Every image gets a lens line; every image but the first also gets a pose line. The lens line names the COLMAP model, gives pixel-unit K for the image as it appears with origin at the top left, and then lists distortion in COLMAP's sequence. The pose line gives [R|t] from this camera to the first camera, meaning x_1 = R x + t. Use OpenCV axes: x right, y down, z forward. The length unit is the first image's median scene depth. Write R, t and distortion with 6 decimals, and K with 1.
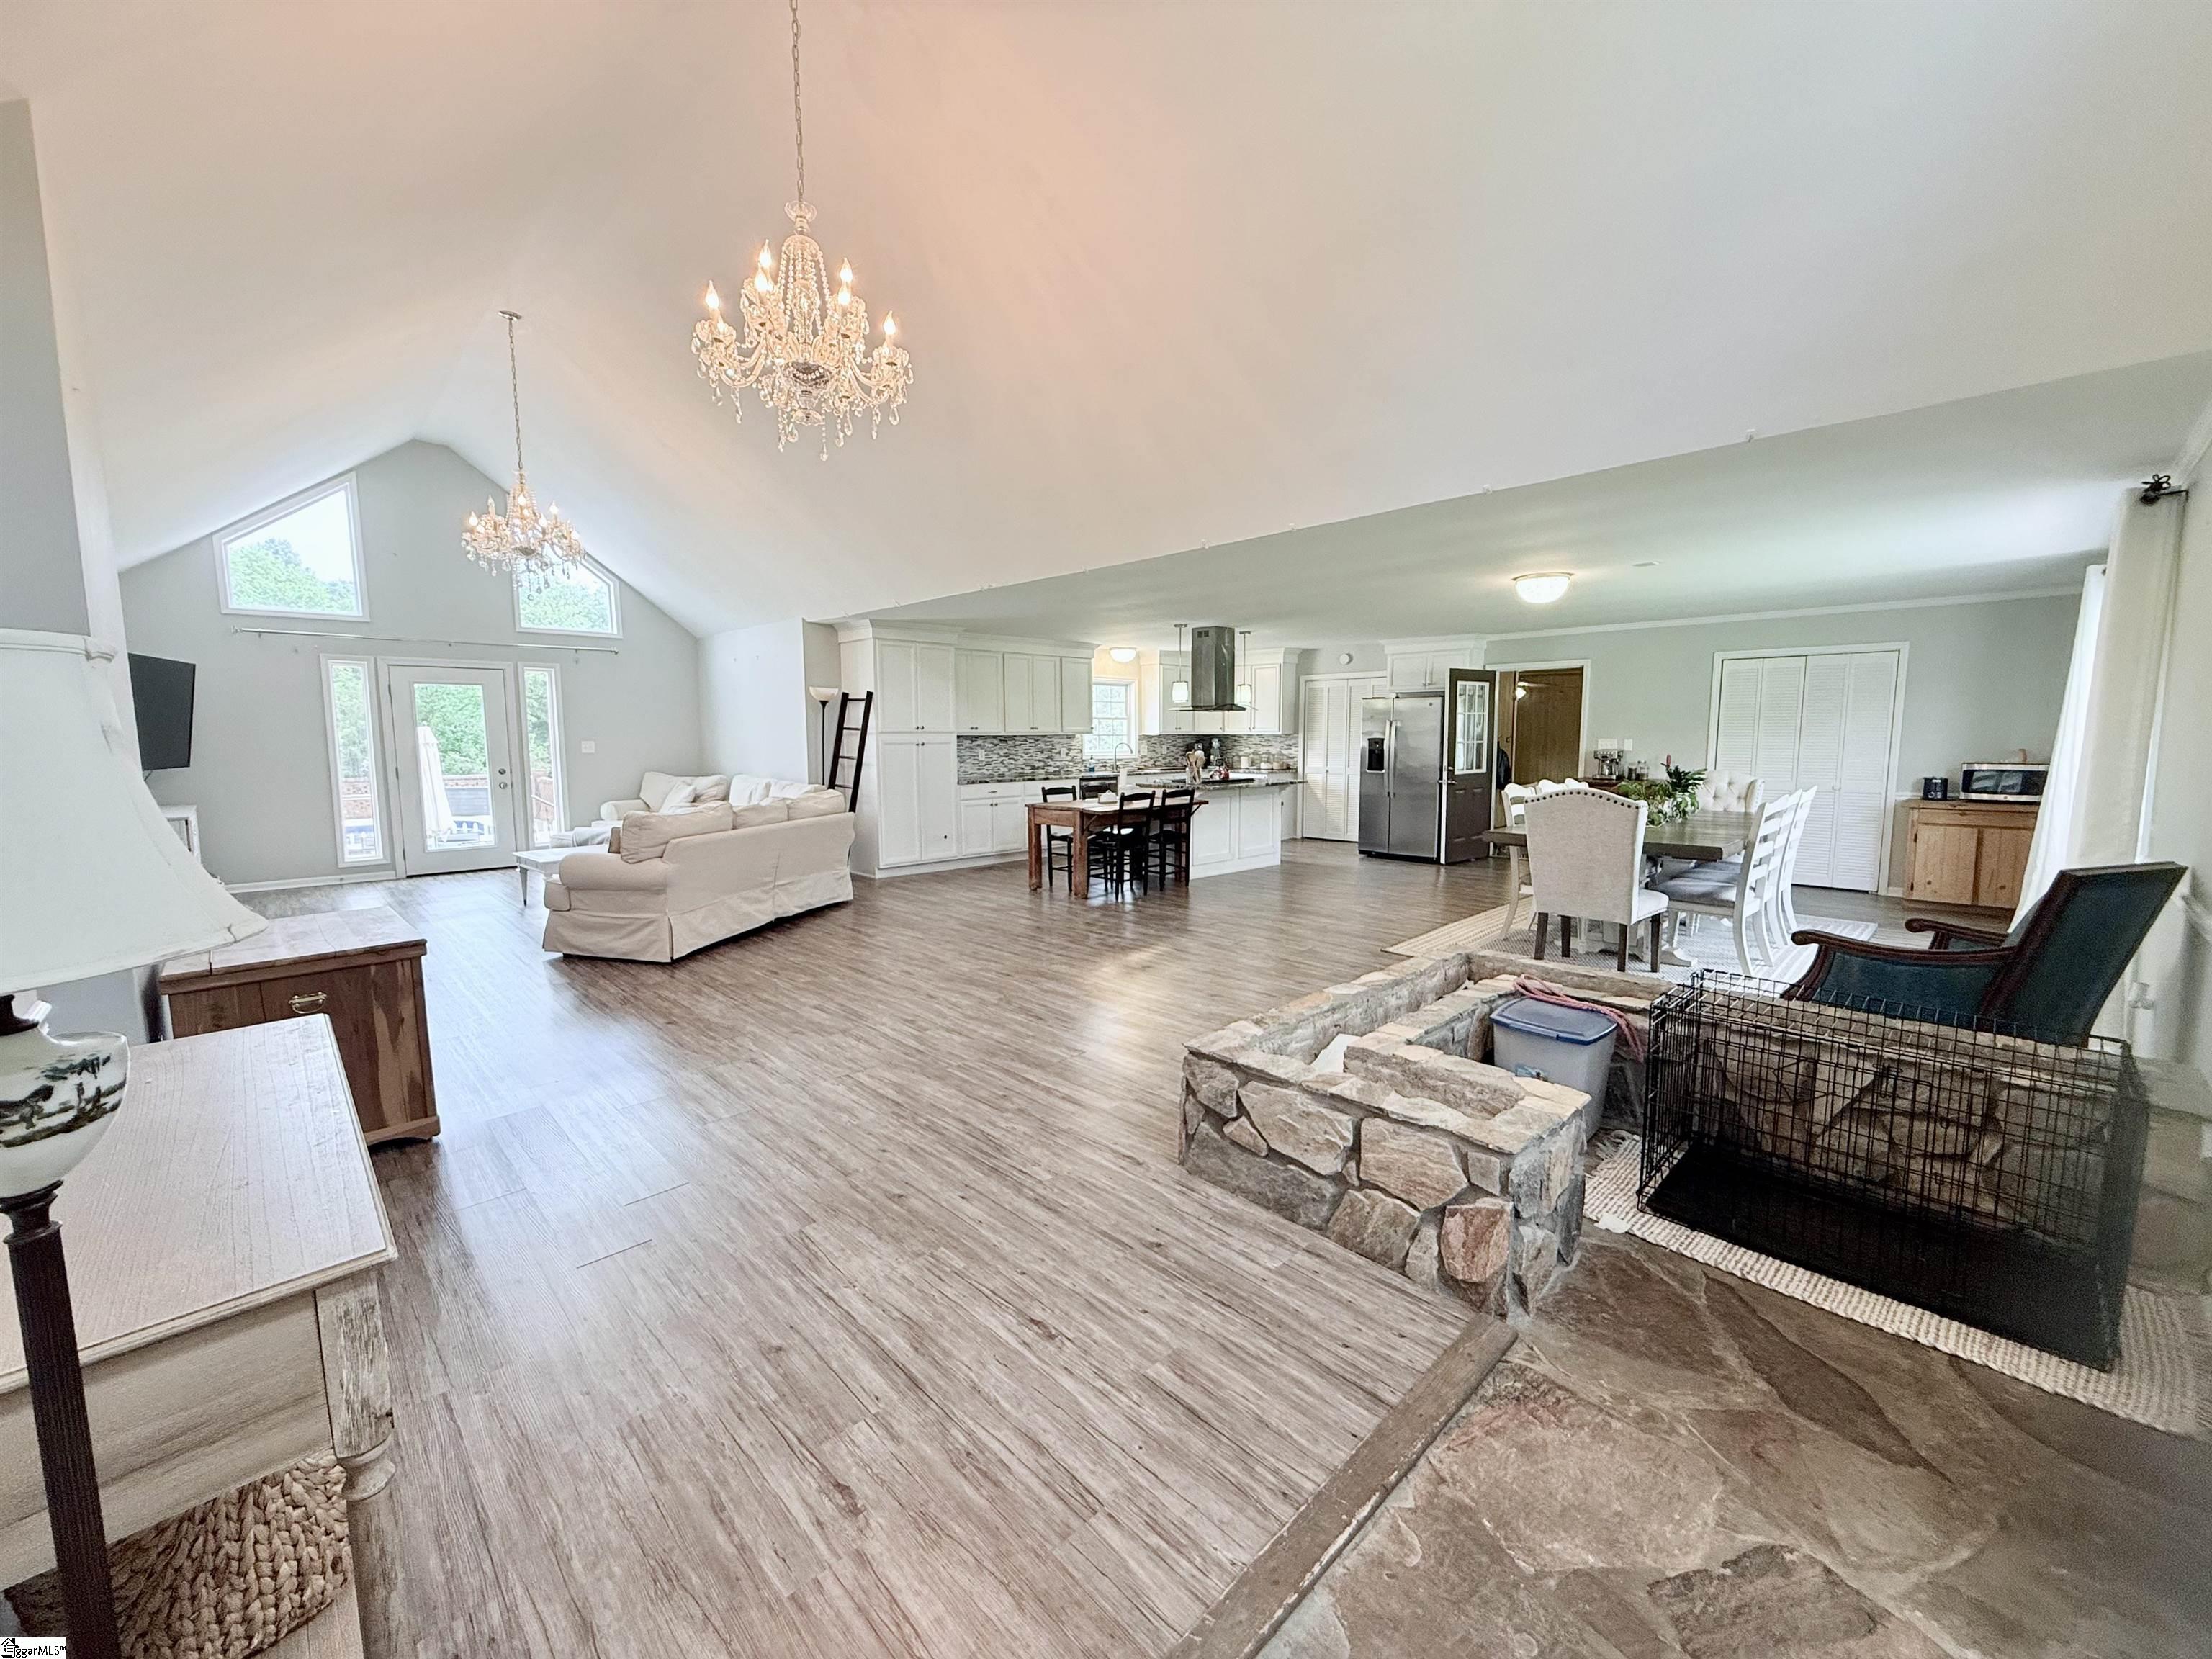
lens RADIAL K [[883.3, 0, 1103.7], [0, 883.3, 822.7], [0, 0, 1]] dist [0.000568, 0.000333]
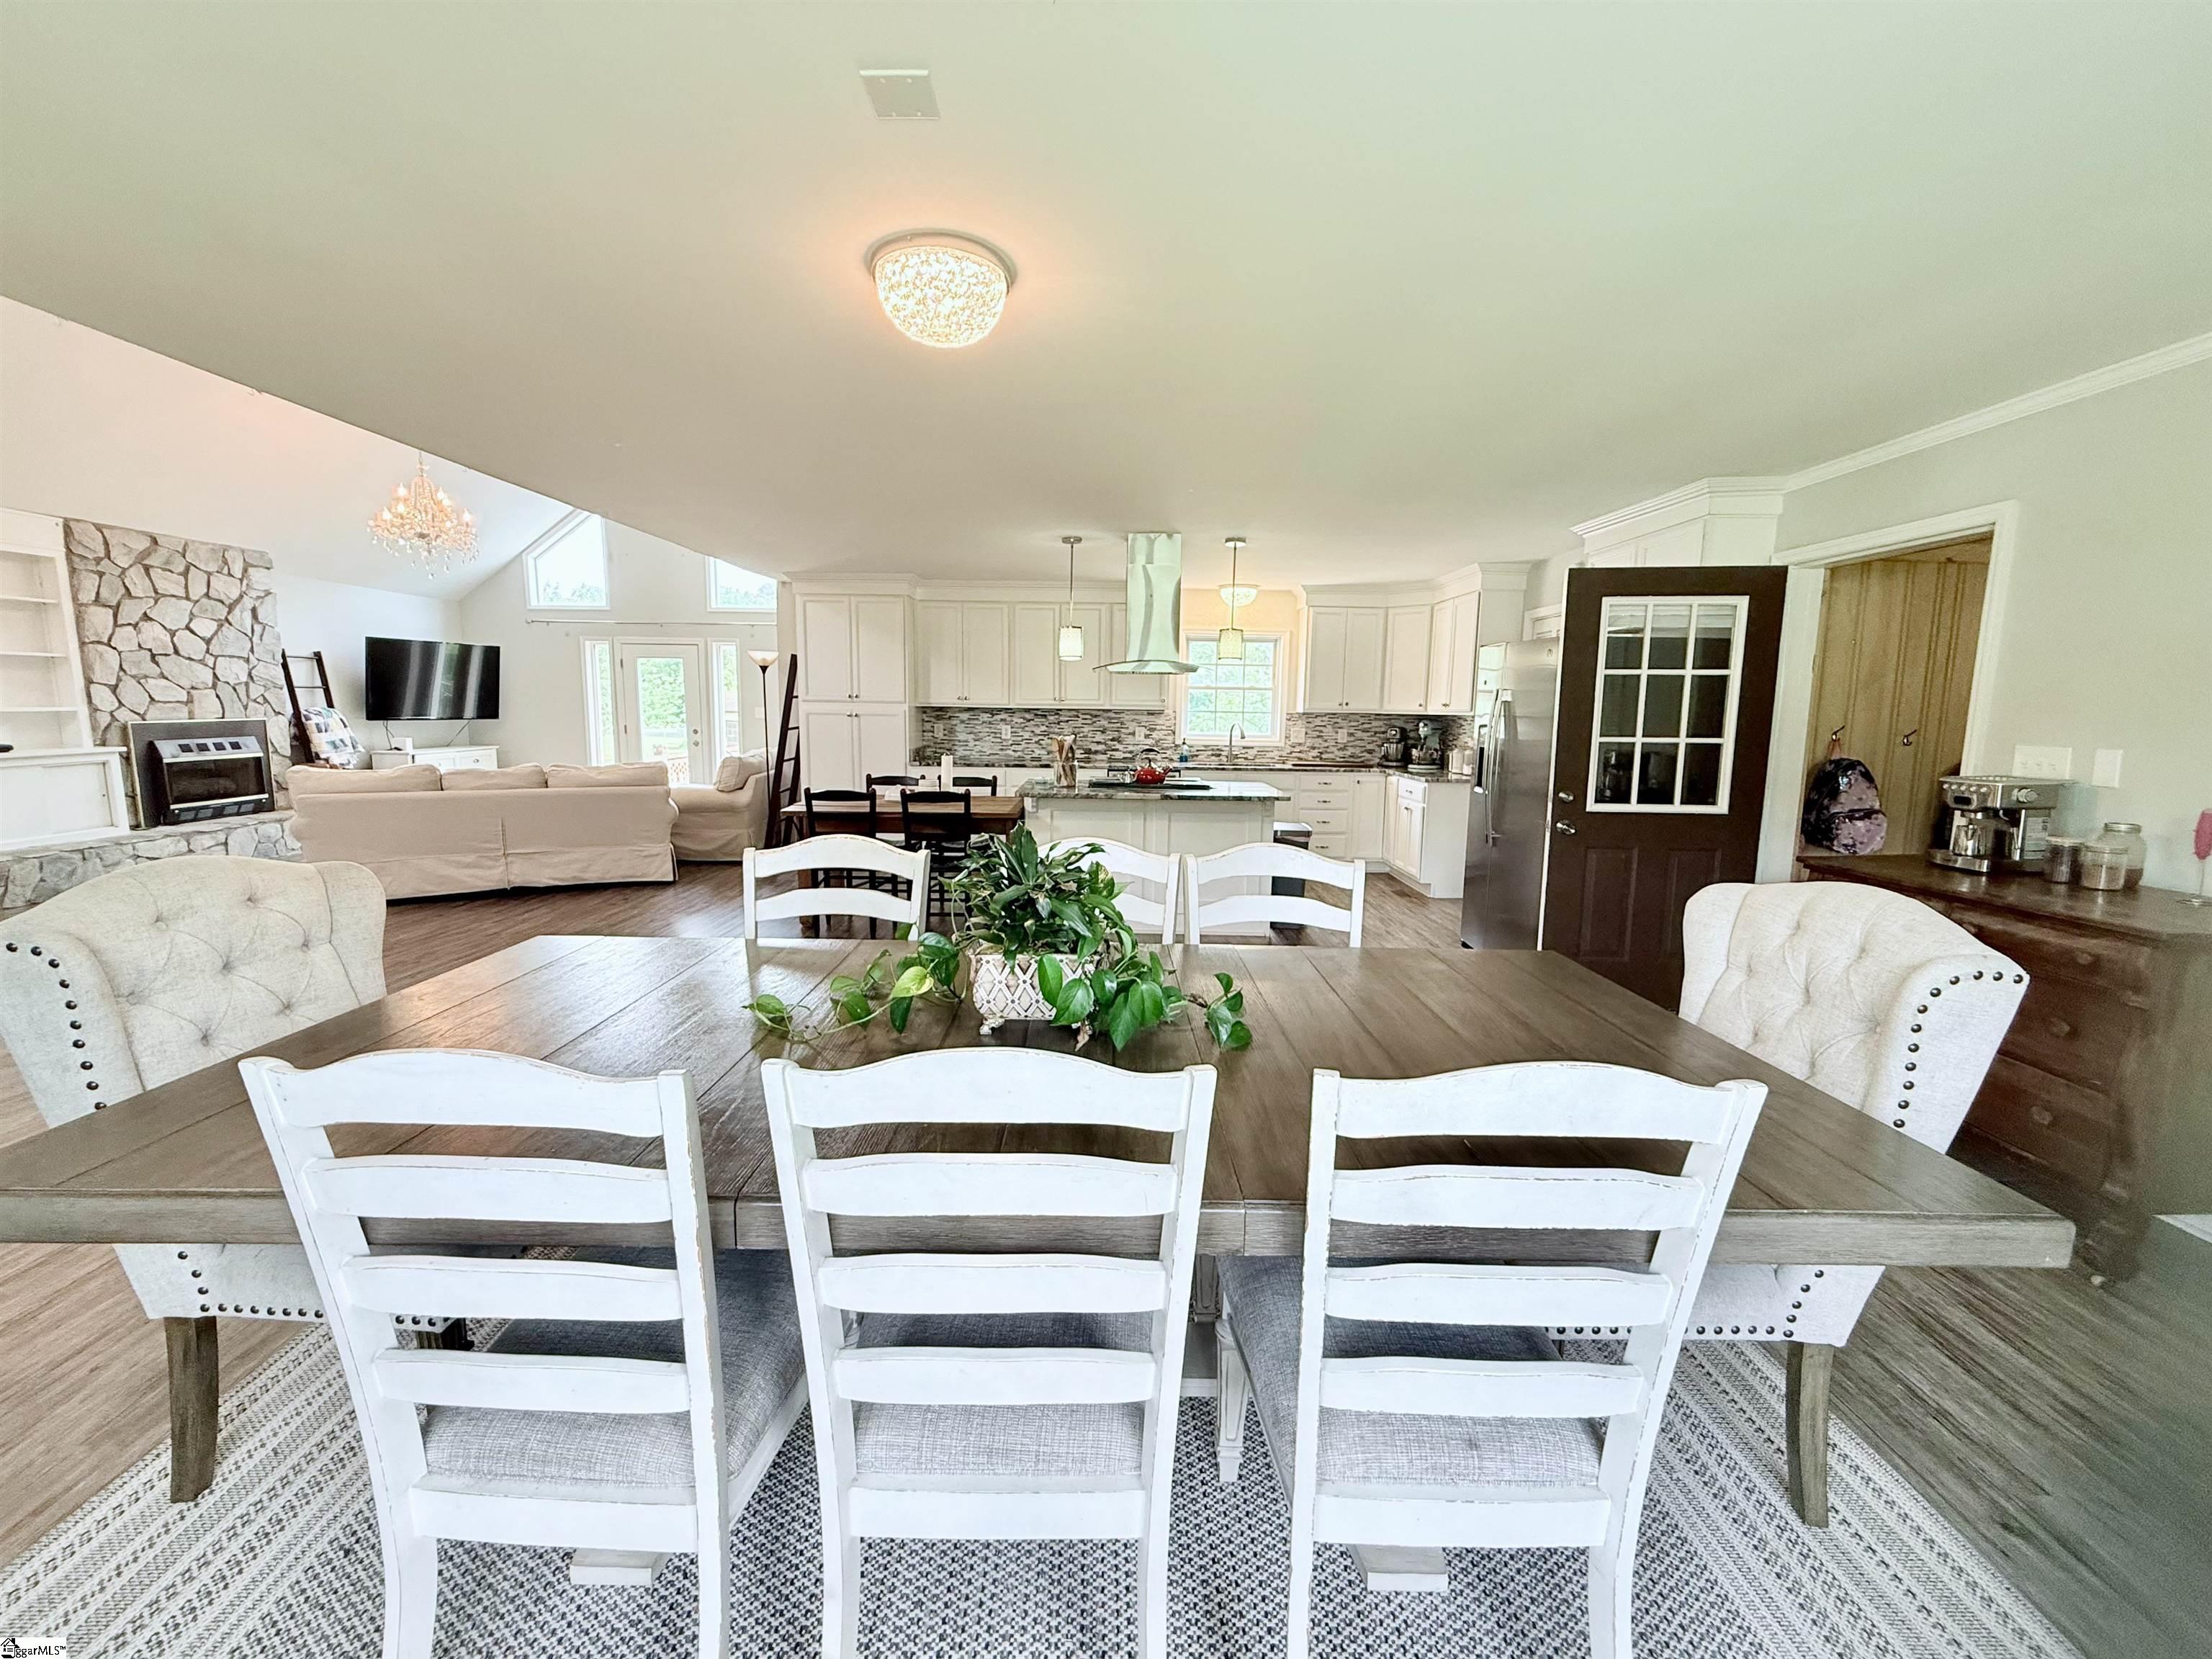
lens RADIAL K [[883.3, 0, 1100.9], [0, 883.3, 826.5], [0, 0, 1]] dist [0.000568, 0.000333]
pose [[0.713211, 0.107402, -0.692673, 0.586447], [-0.087866, 0.994096, 0.063668, -0.059572], [0.695421, 0.015454, 0.718436, 0.574554]]
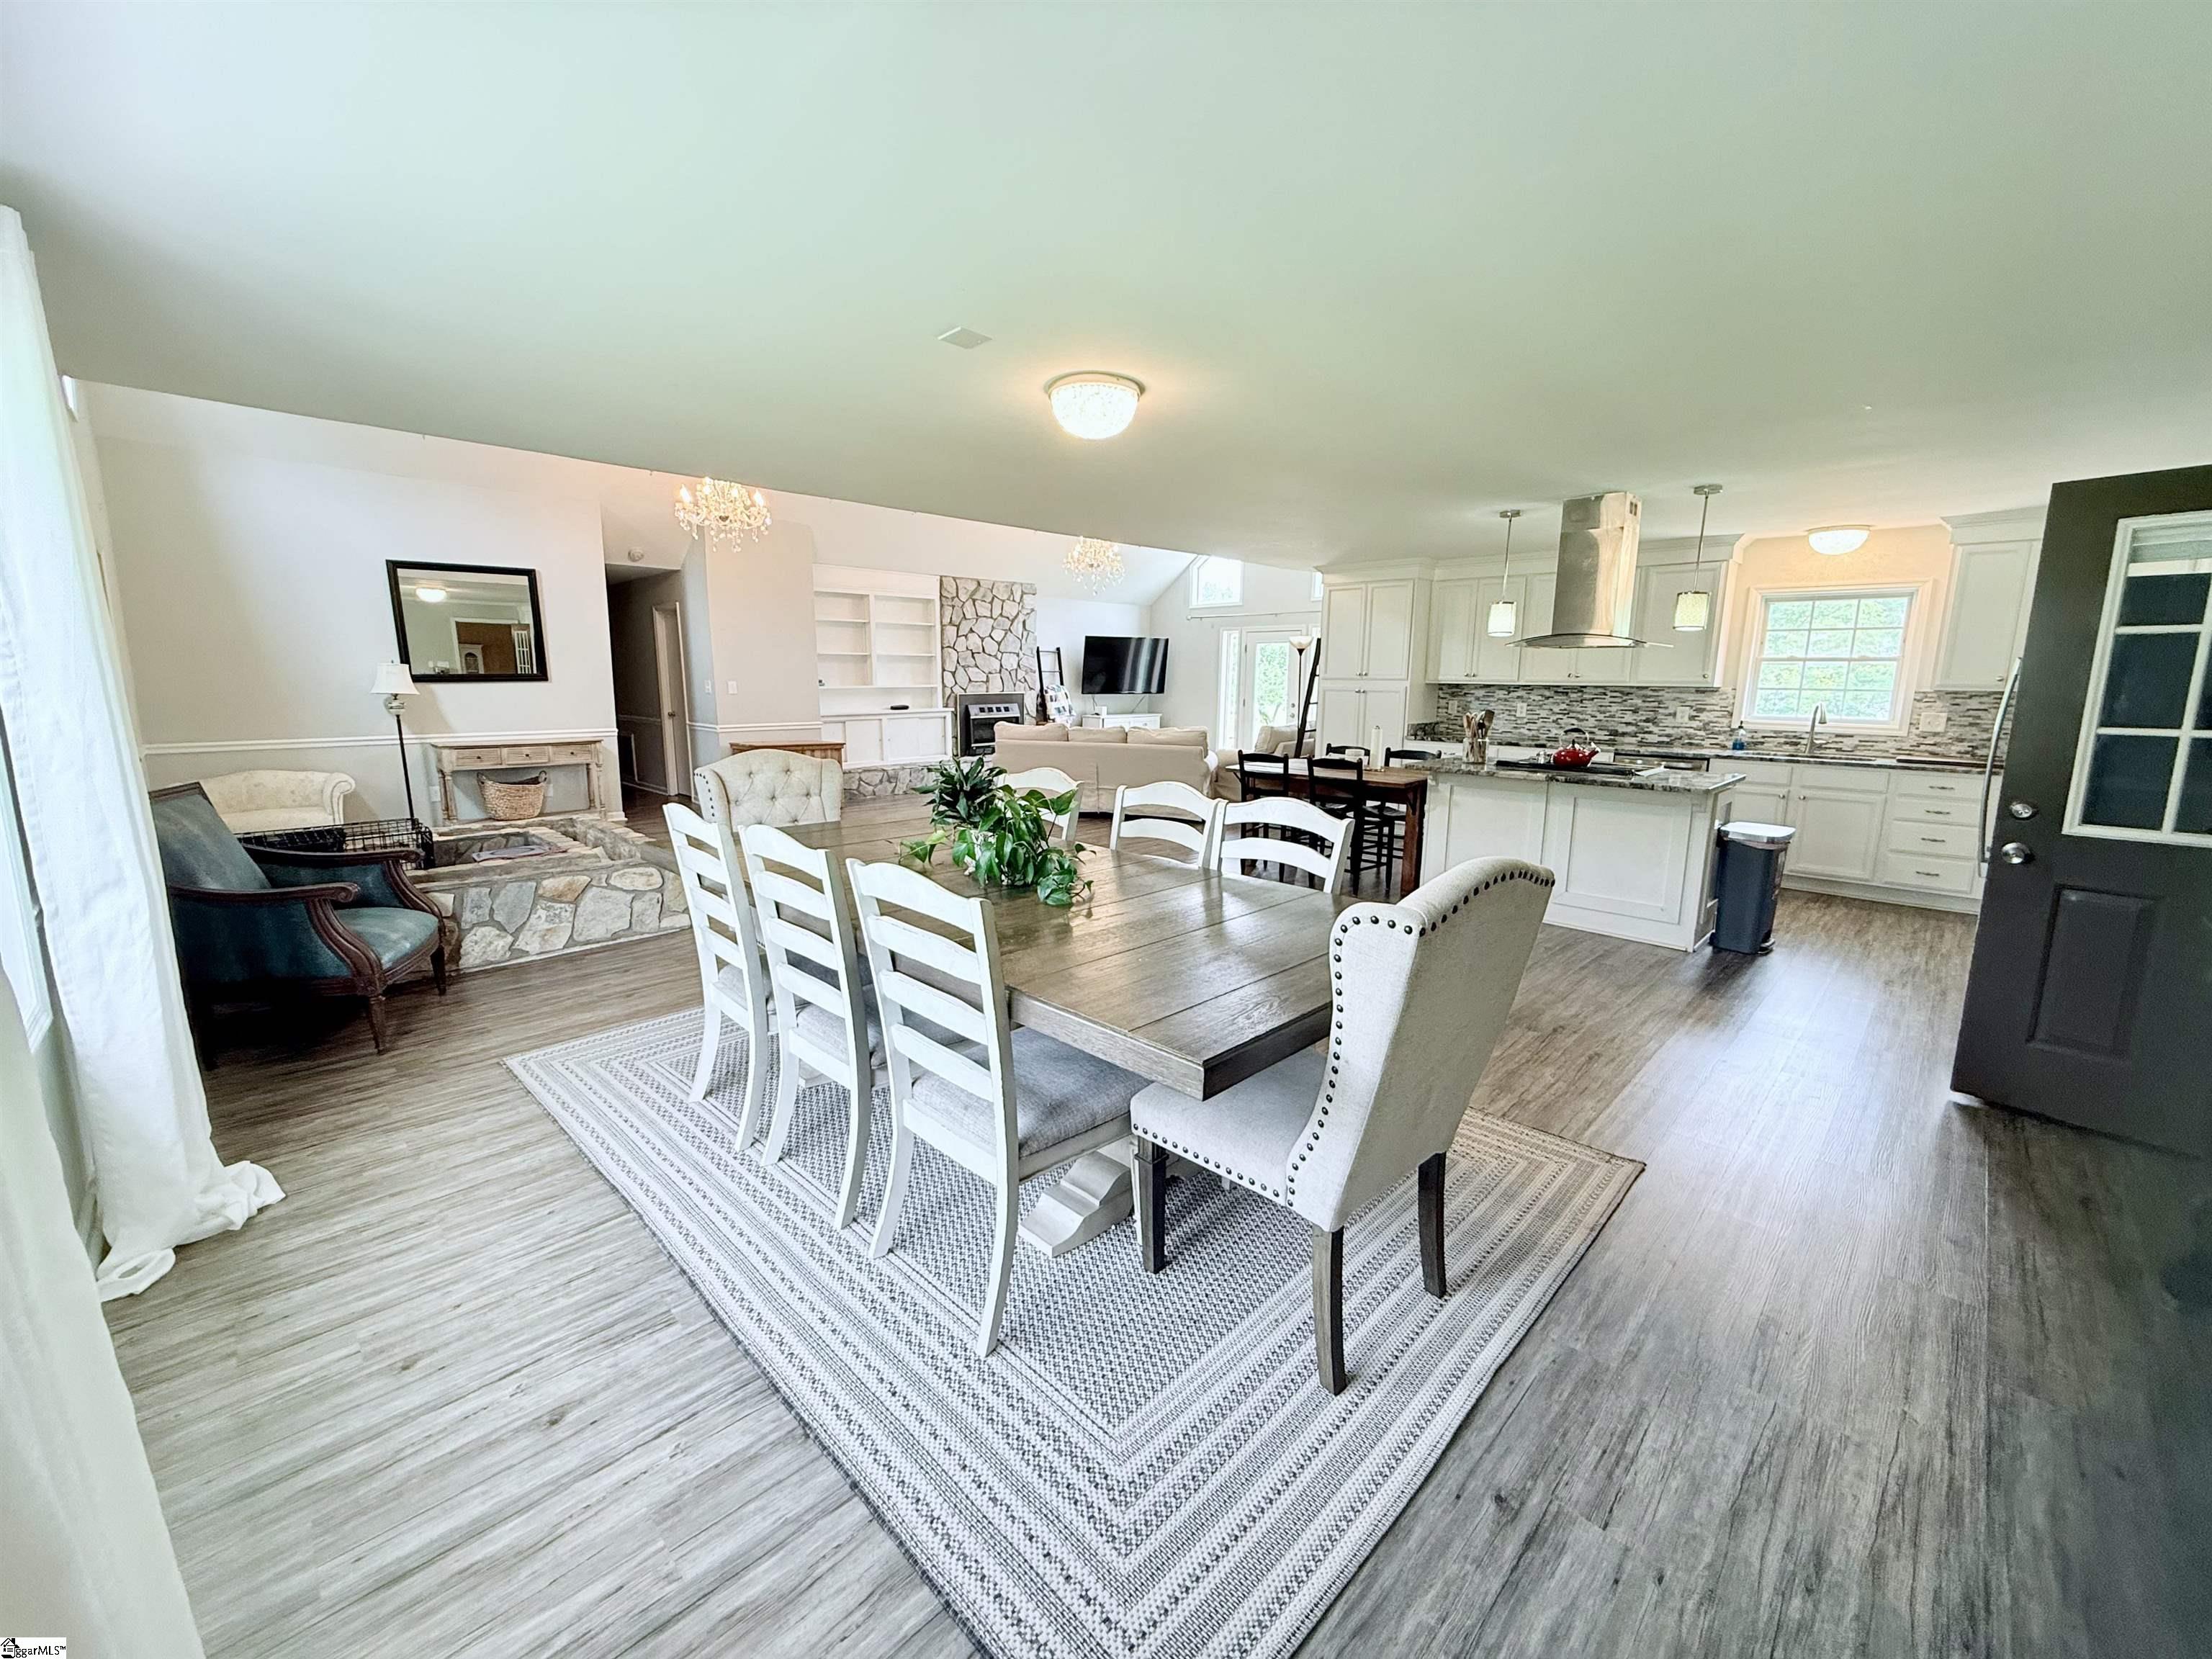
lens RADIAL K [[883.3, 0, 1101.2], [0, 883.3, 823.4], [0, 0, 1]] dist [0.000568, 0.000333]
pose [[0.013726, 0.168810, -0.985553, 0.766340], [-0.110556, 0.979859, 0.166295, -0.080115], [0.993775, 0.106676, 0.032112, 0.735068]]
